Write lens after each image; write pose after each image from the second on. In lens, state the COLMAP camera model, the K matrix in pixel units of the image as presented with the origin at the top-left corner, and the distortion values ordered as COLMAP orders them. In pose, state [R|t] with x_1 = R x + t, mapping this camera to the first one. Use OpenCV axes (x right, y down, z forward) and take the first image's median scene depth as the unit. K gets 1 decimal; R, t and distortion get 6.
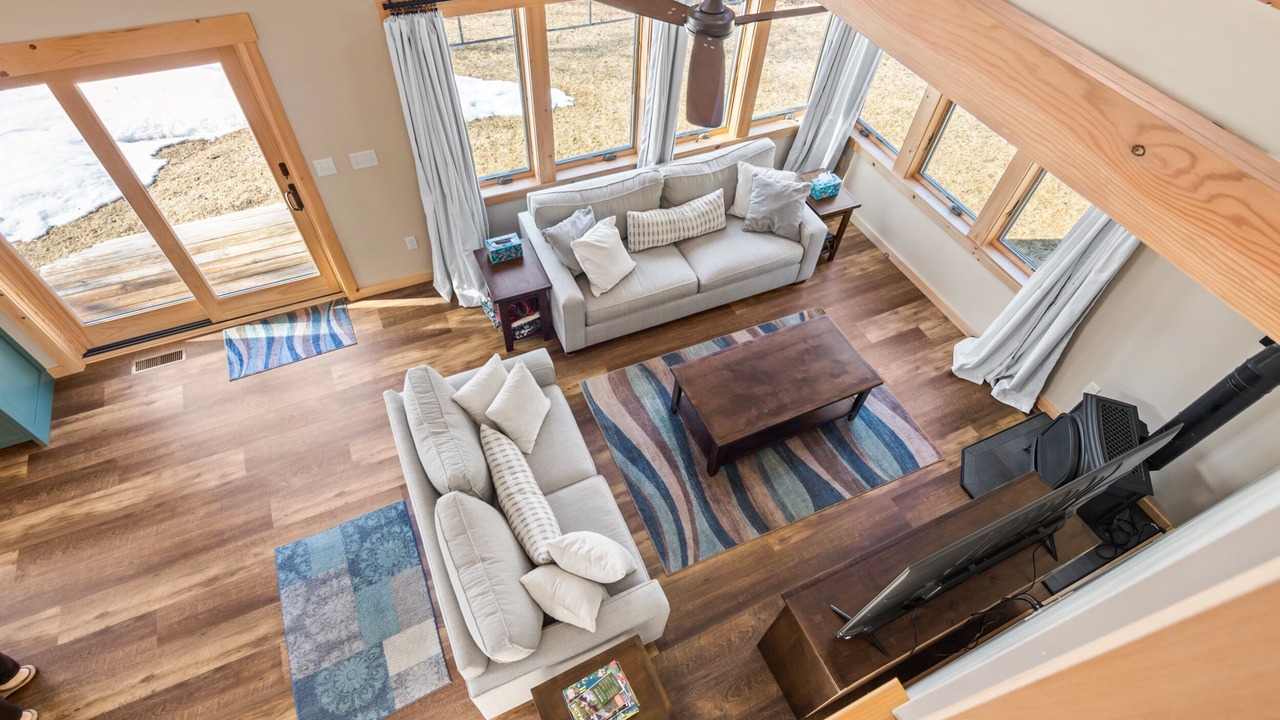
lens RADIAL K [[638.0, 0, 637.0], [0, 638.0, 387.1], [0, 0, 1]] dist [0.003836, 0.000645]
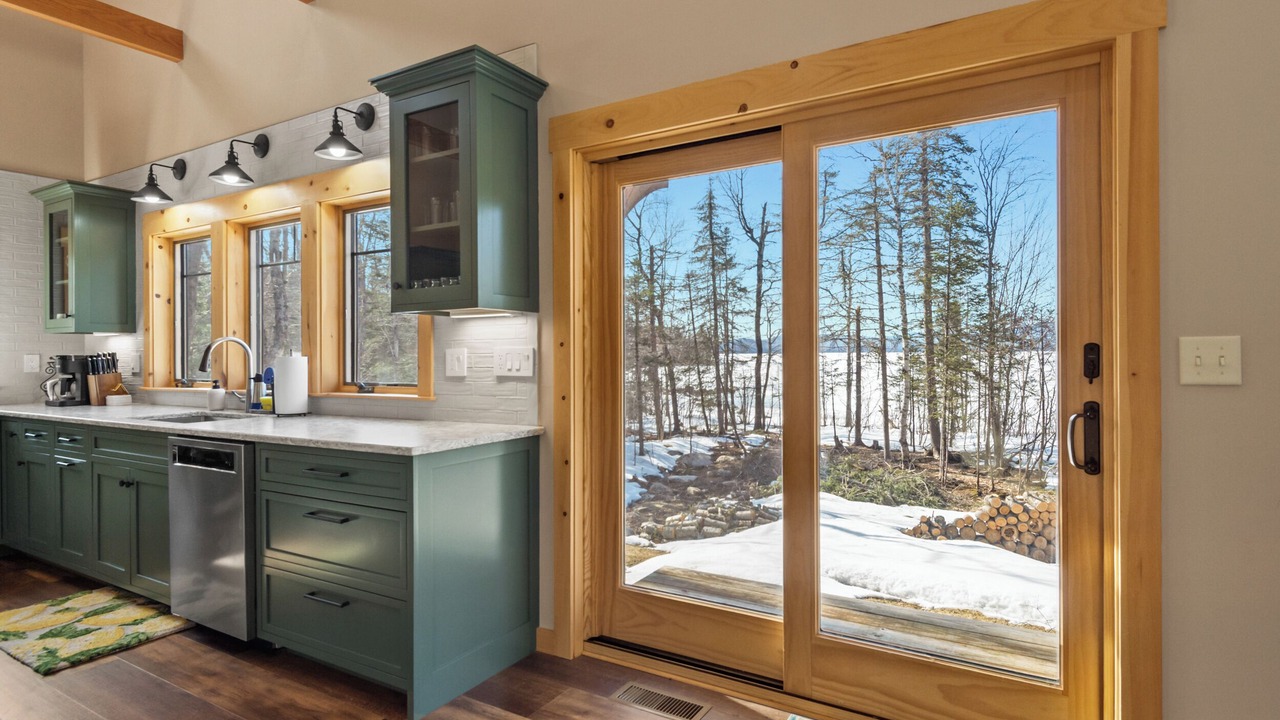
lens RADIAL K [[653.4, 0, 686.1], [0, 653.4, 355.9], [0, 0, 1]] dist [-0.000250, -0.000920]
pose [[0.590804, -0.048618, -0.805349, -0.329376], [-0.623991, 0.605232, -0.494297, 0.033651], [0.511455, 0.794563, 0.327236, 0.651328]]
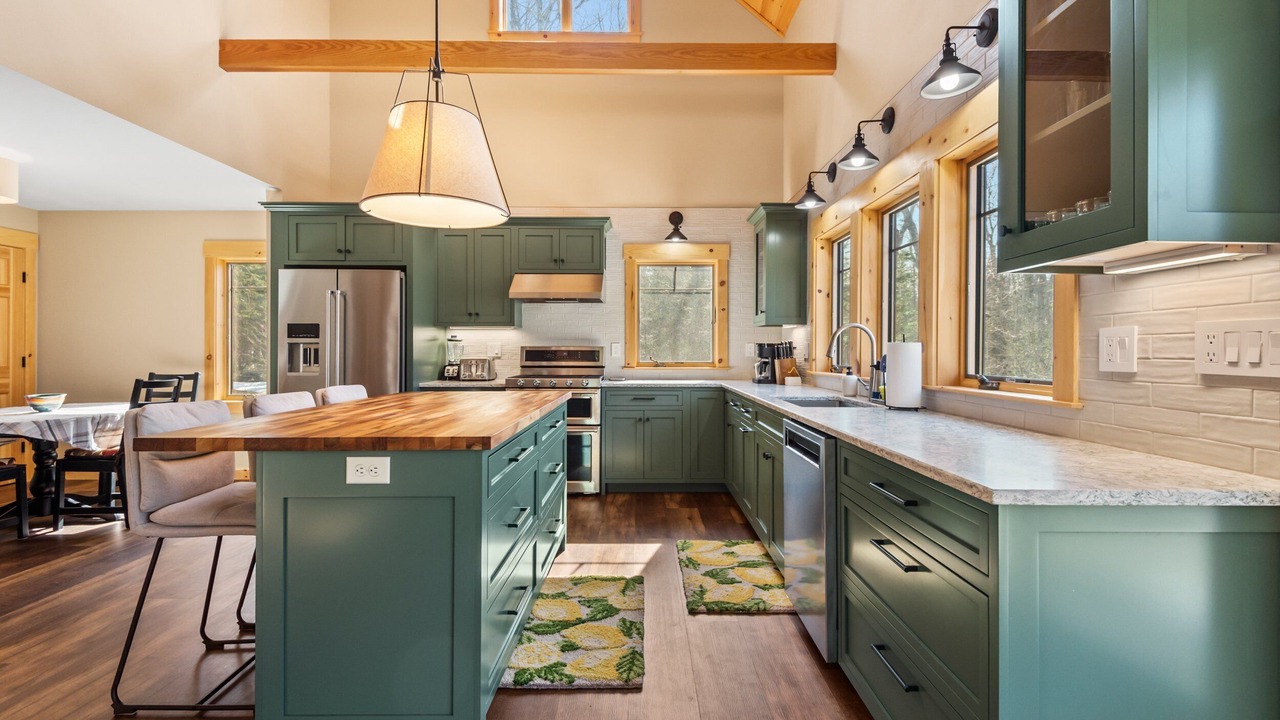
lens RADIAL K [[592.7, 0, 645.8], [0, 592.7, 348.8], [0, 0, 1]] dist [0.027312, -0.017972]
pose [[-0.415841, -0.050646, -0.908026, -0.522054], [-0.742039, 0.596145, 0.306575, -0.033574], [0.525788, 0.801278, -0.285483, 0.700118]]
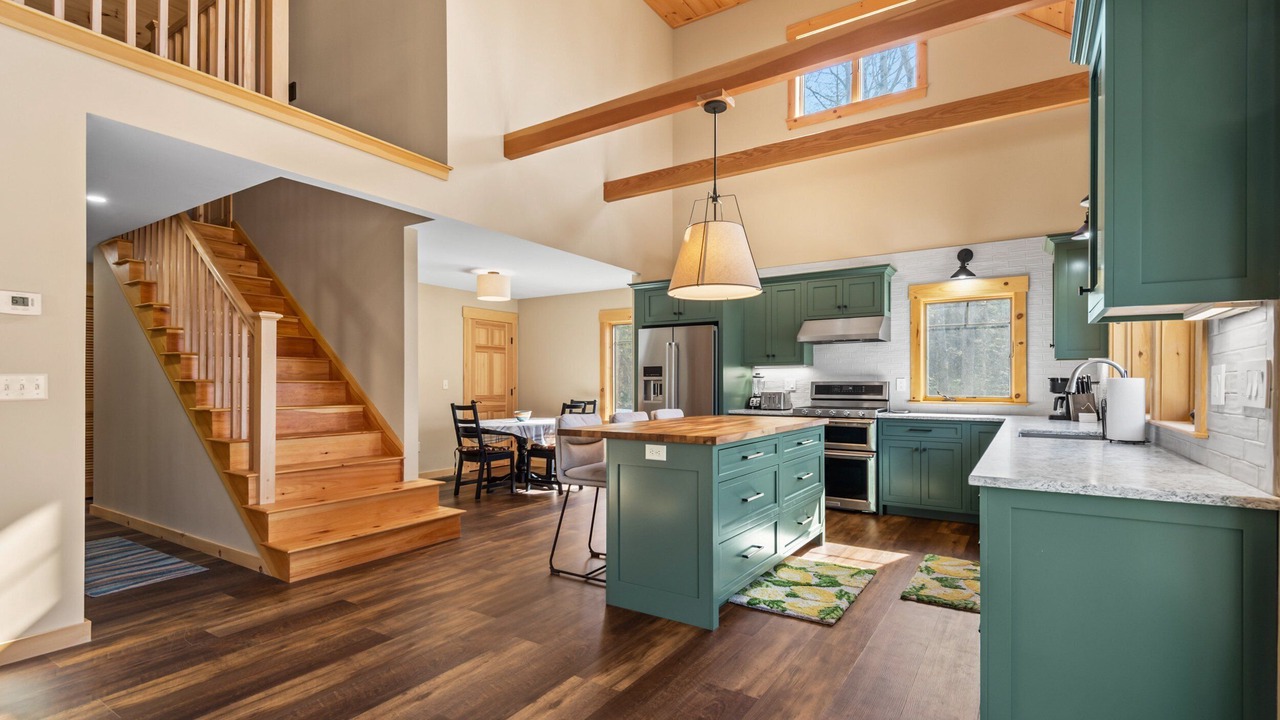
lens RADIAL K [[600.9, 0, 641.8], [0, 600.9, 380.2], [0, 0, 1]] dist [-0.000103, -0.000273]
pose [[-0.847778, -0.051346, -0.527860, -0.428913], [-0.448479, 0.600674, 0.661859, -0.213255], [0.283088, 0.797844, -0.532266, 0.837658]]
